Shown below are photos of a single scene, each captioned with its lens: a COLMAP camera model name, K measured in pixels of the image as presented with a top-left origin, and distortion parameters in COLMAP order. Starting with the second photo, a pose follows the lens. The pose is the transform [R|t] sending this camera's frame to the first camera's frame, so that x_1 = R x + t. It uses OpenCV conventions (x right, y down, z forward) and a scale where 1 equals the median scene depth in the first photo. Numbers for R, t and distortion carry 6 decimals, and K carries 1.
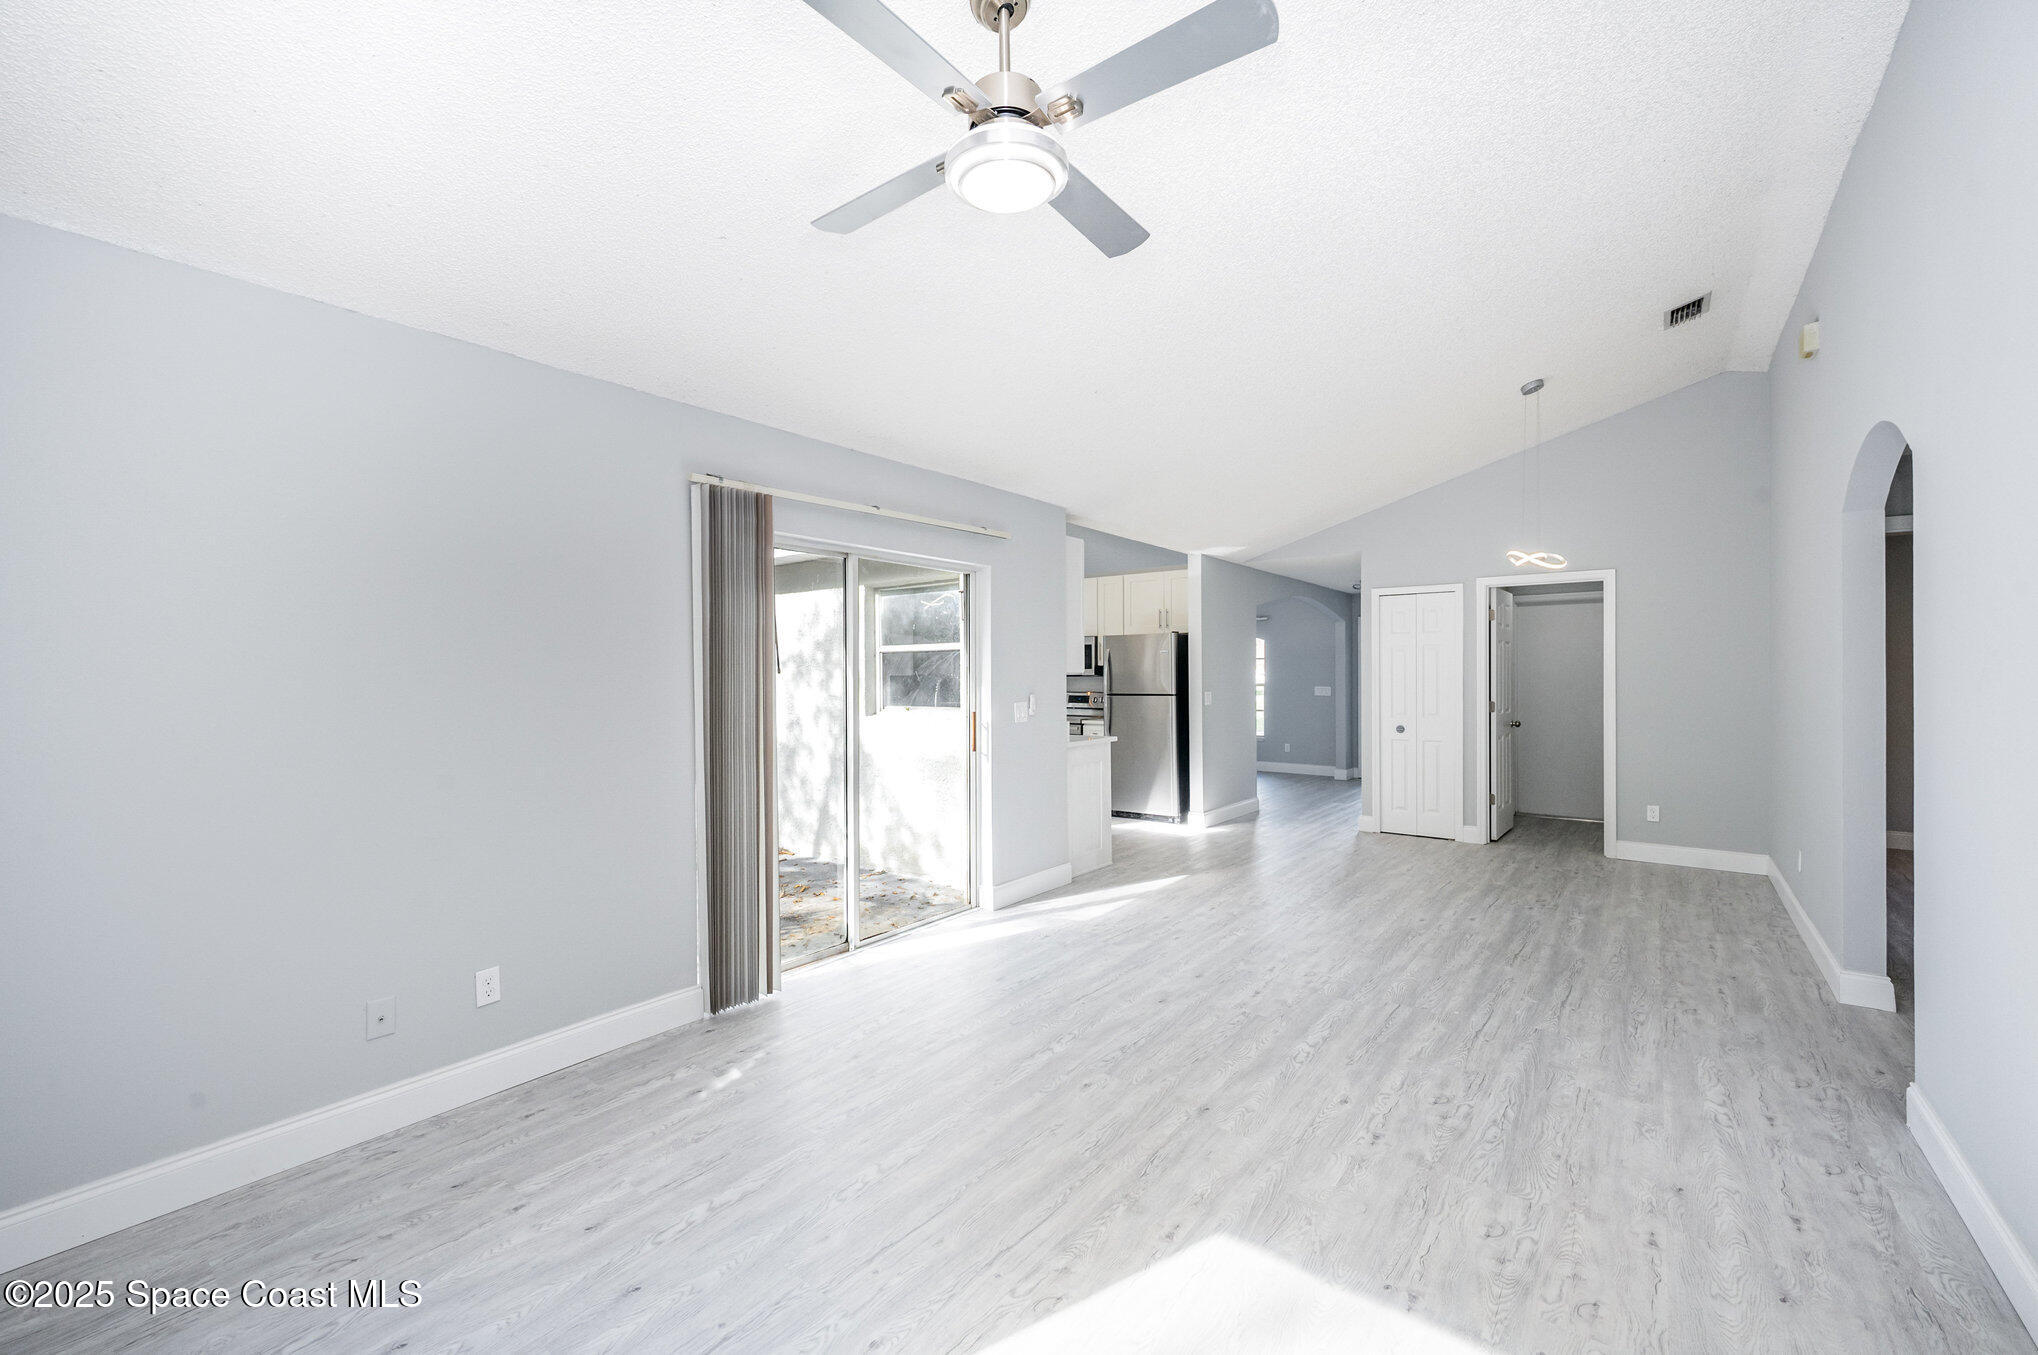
lens RADIAL K [[823.8, 0, 1023.1], [0, 823.8, 671.7], [0, 0, 1]] dist [0.001069, 0.000401]
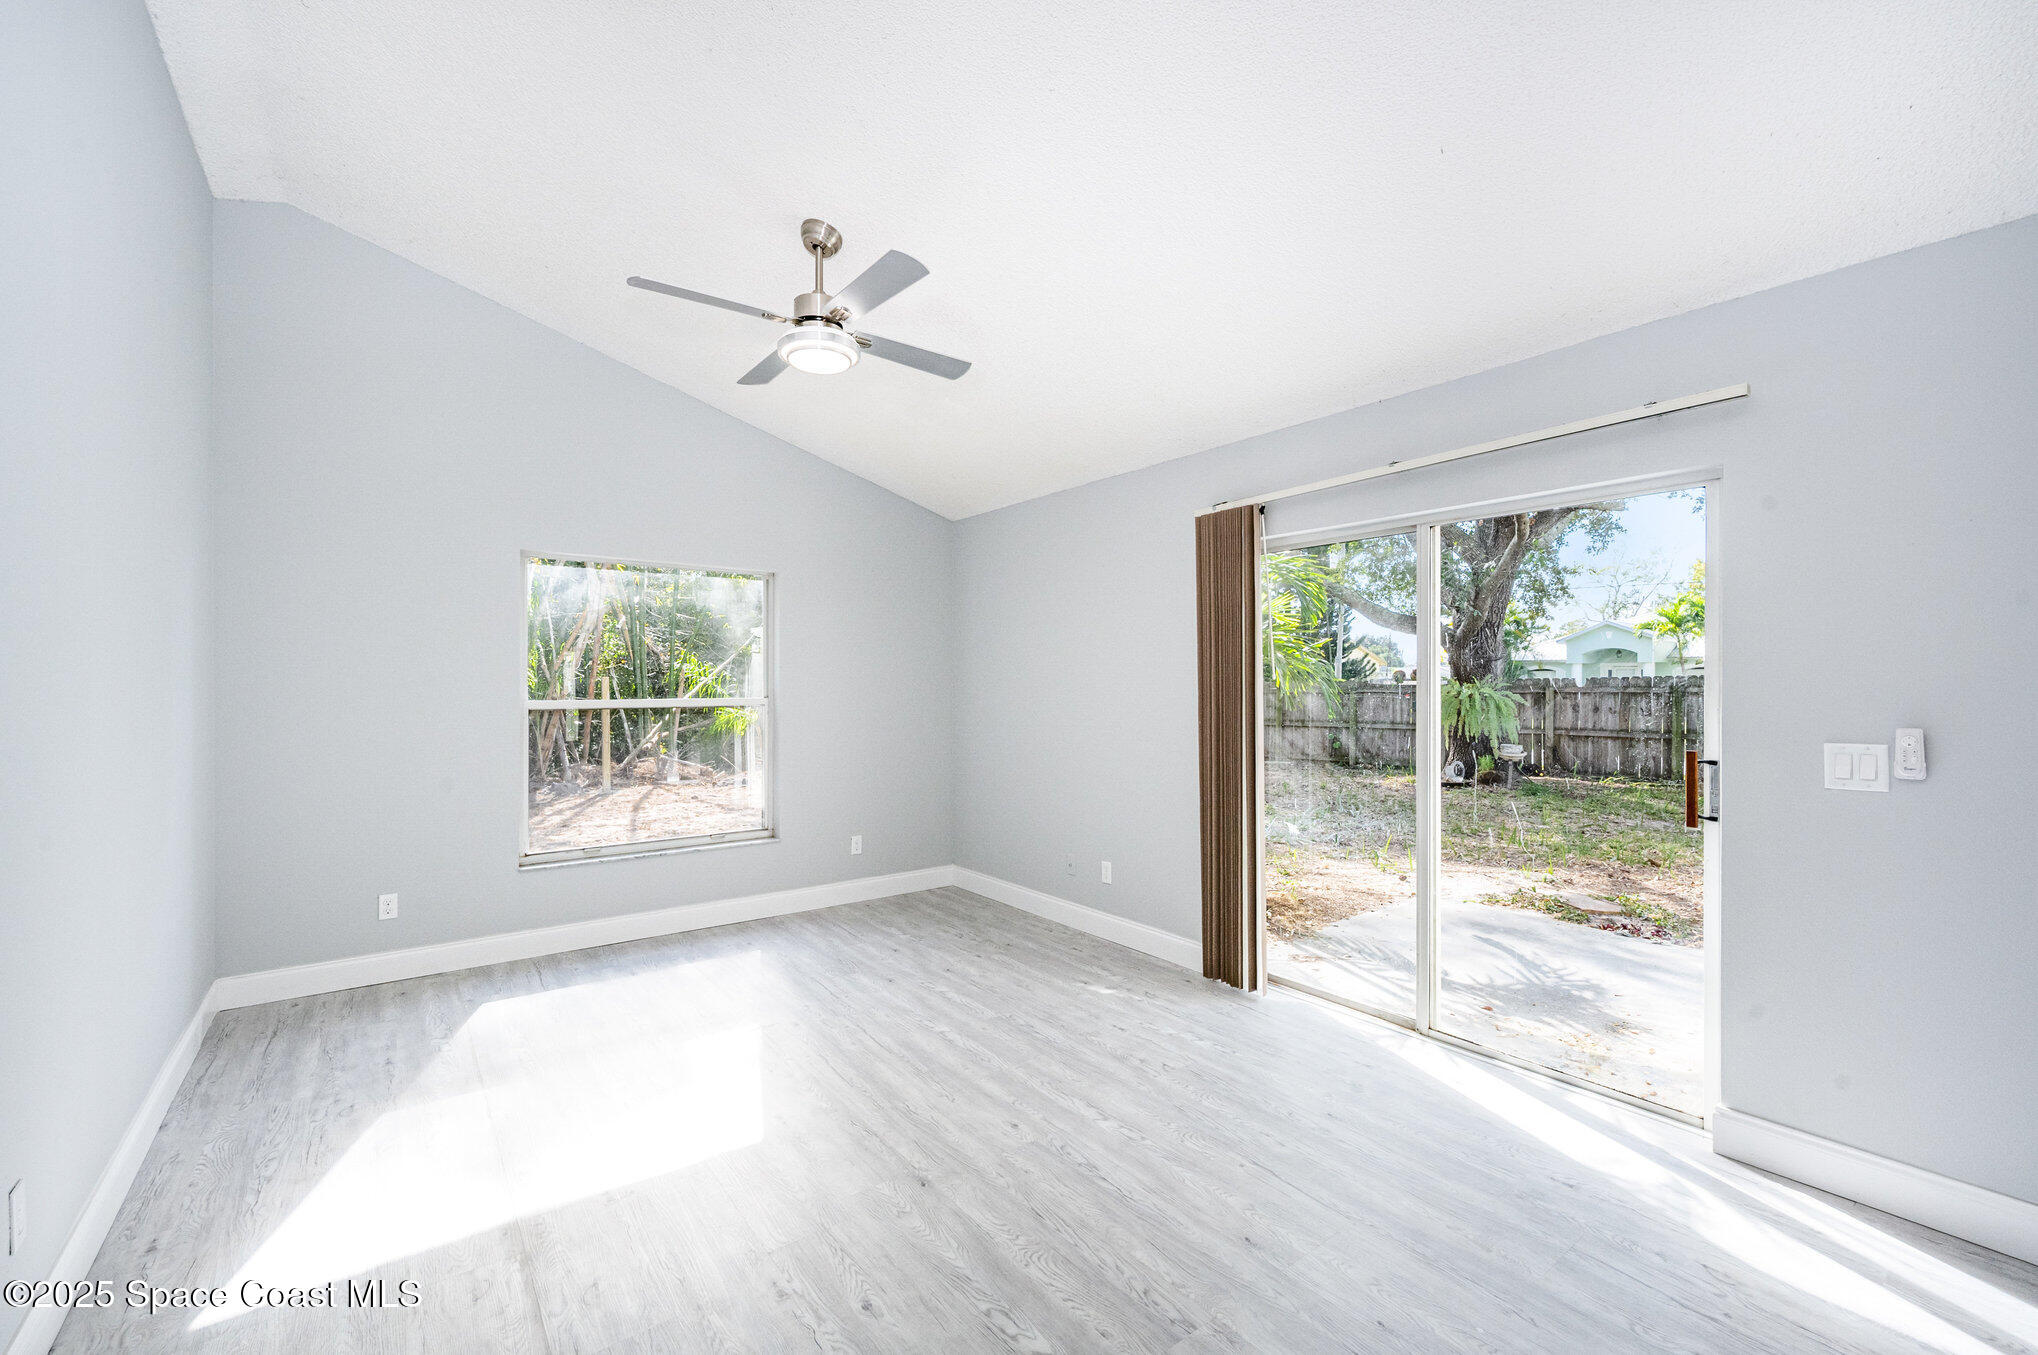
lens RADIAL K [[873.8, 0, 1025.6], [0, 873.8, 682.7], [0, 0, 1]] dist [-0.000376, -0.000049]
pose [[-0.278371, 0.004509, -0.960463, 0.989207], [0.005242, 0.999981, 0.003175, 0.002362], [0.960459, -0.004150, -0.278389, 1.257242]]
